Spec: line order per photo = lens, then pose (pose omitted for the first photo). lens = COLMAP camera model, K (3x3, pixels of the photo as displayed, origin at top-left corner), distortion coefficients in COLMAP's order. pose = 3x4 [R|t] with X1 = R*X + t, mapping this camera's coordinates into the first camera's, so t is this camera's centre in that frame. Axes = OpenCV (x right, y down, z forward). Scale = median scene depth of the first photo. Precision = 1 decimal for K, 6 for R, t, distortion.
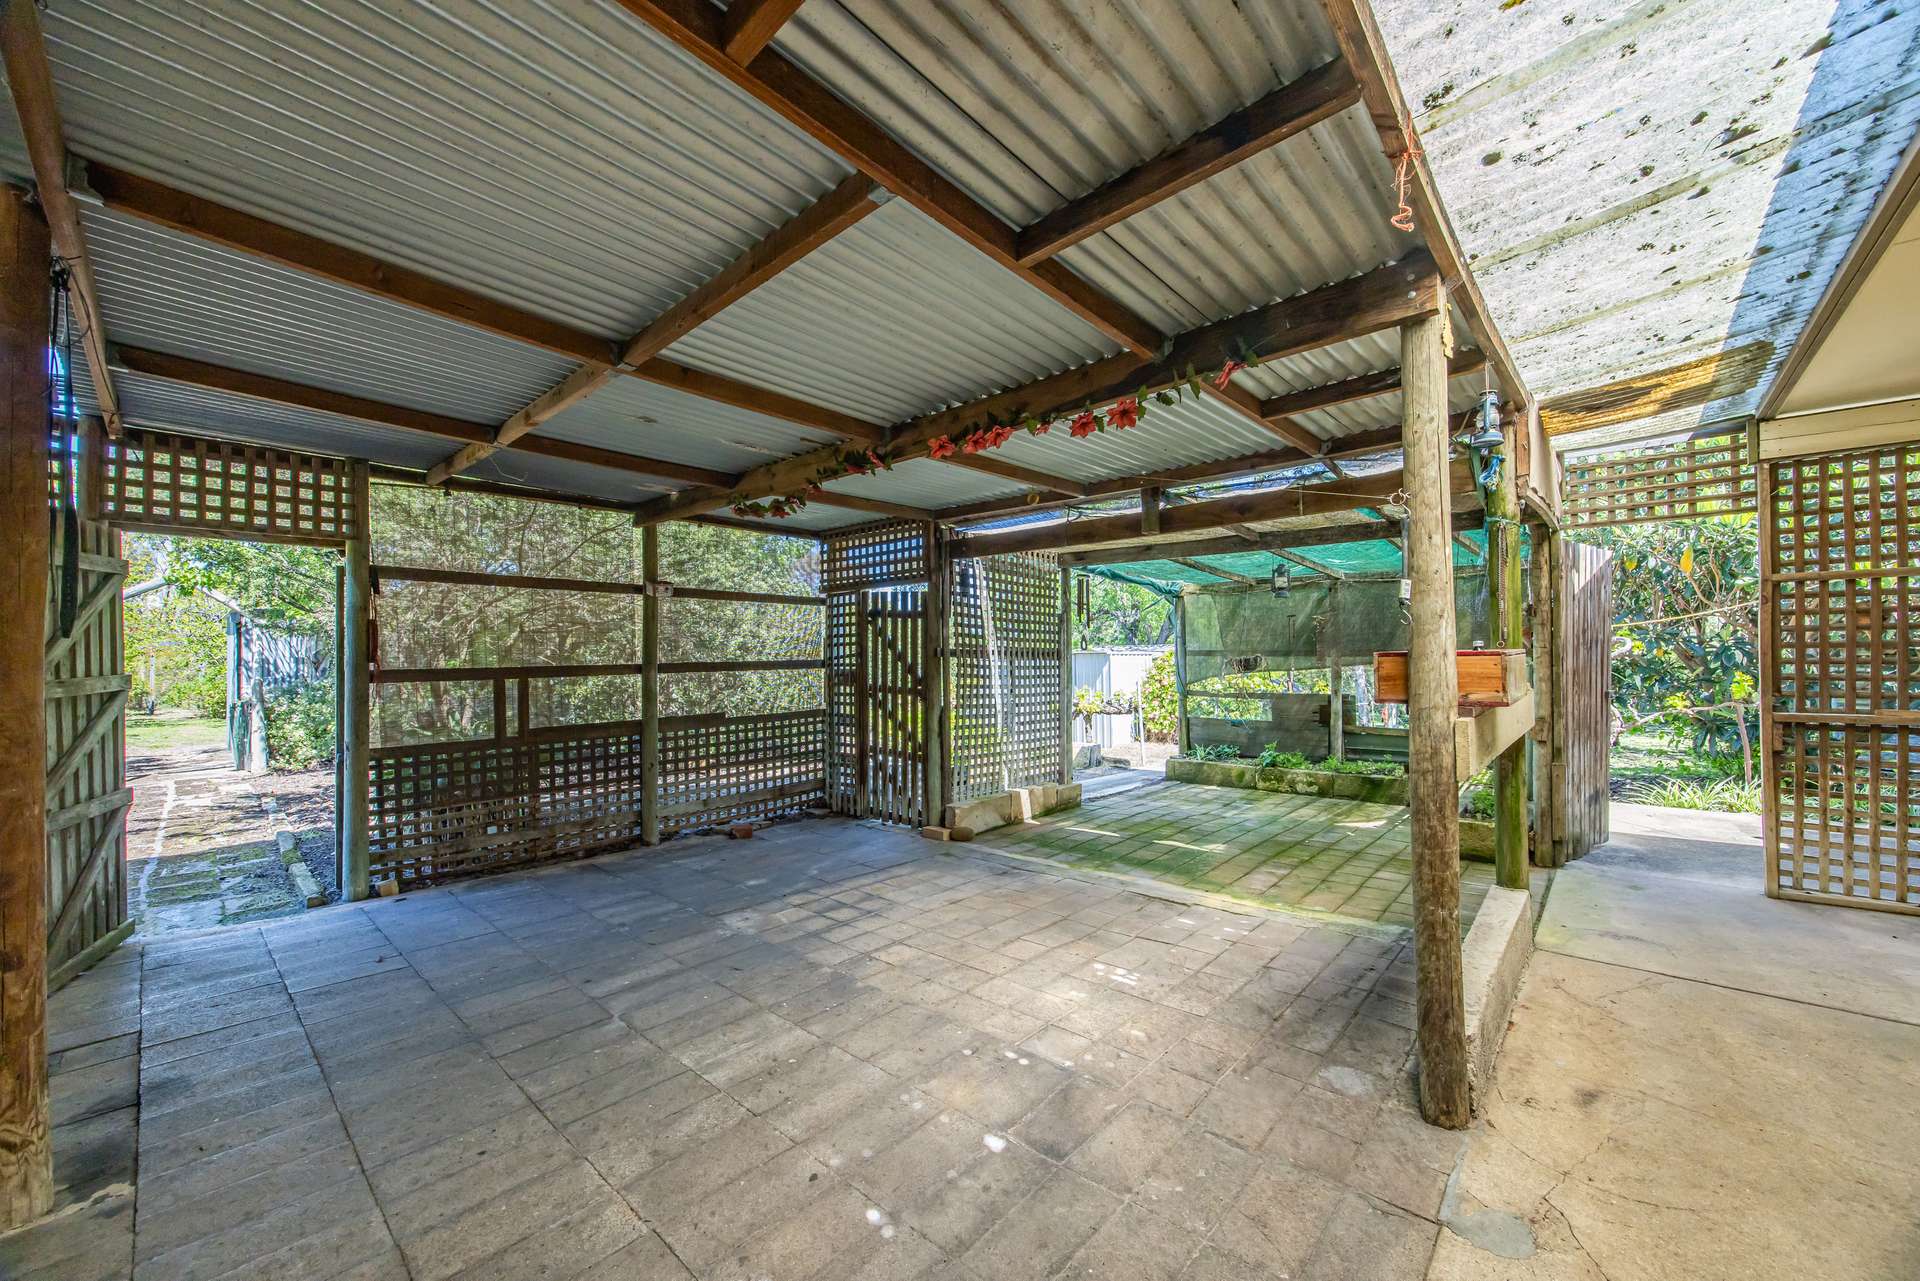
lens RADIAL K [[724.3, 0, 968.8], [0, 724.3, 650.6], [0, 0, 1]] dist [-0.002814, -0.000132]
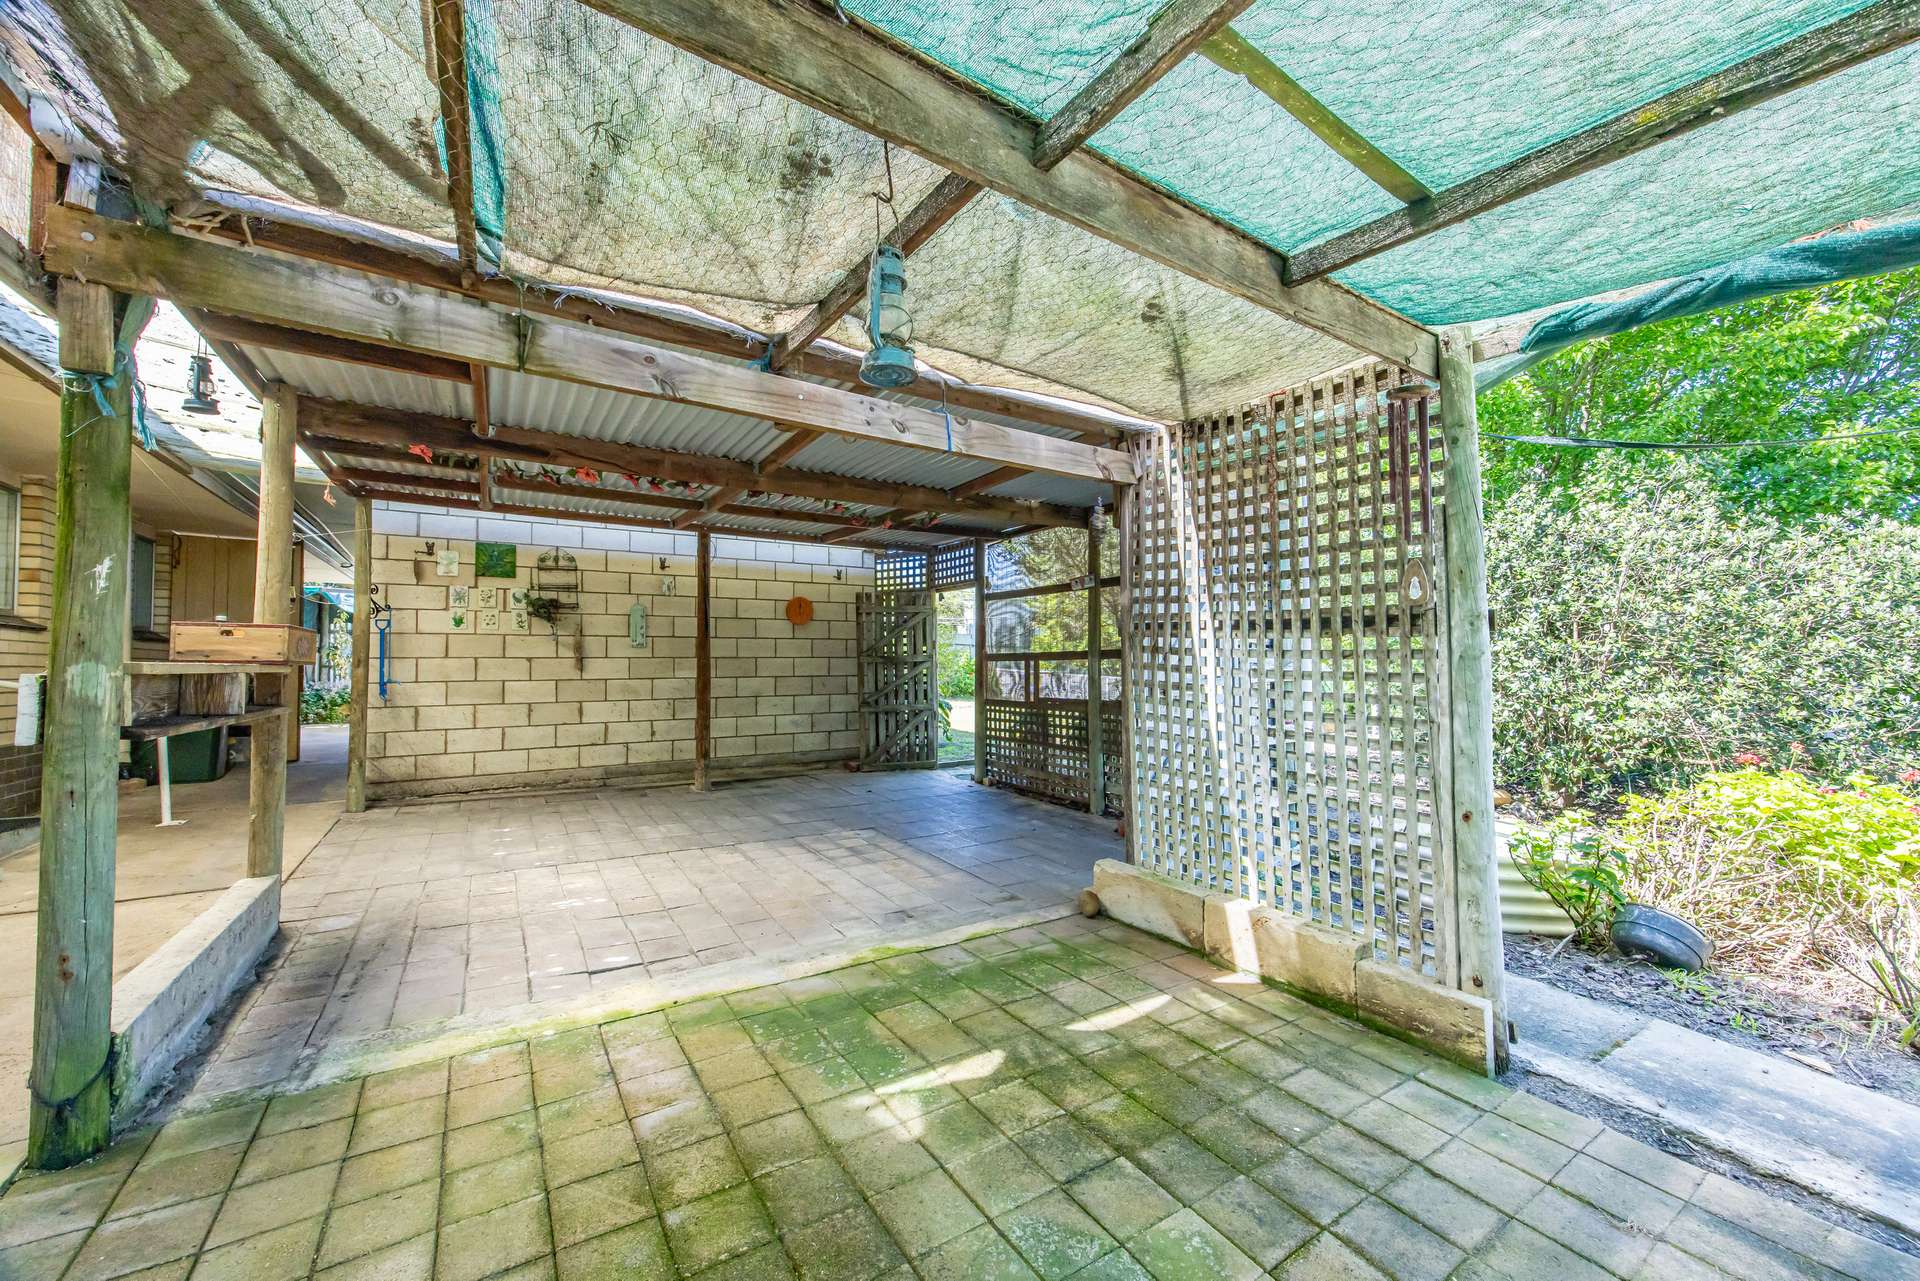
lens RADIAL K [[724.3, 0, 968.3], [0, 724.3, 645.5], [0, 0, 1]] dist [-0.002814, -0.000132]
pose [[-0.253698, -0.014637, -0.967173, 0.769205], [0.008323, 0.999815, -0.017314, 0.032698], [0.967248, -0.012443, -0.253530, 1.238348]]
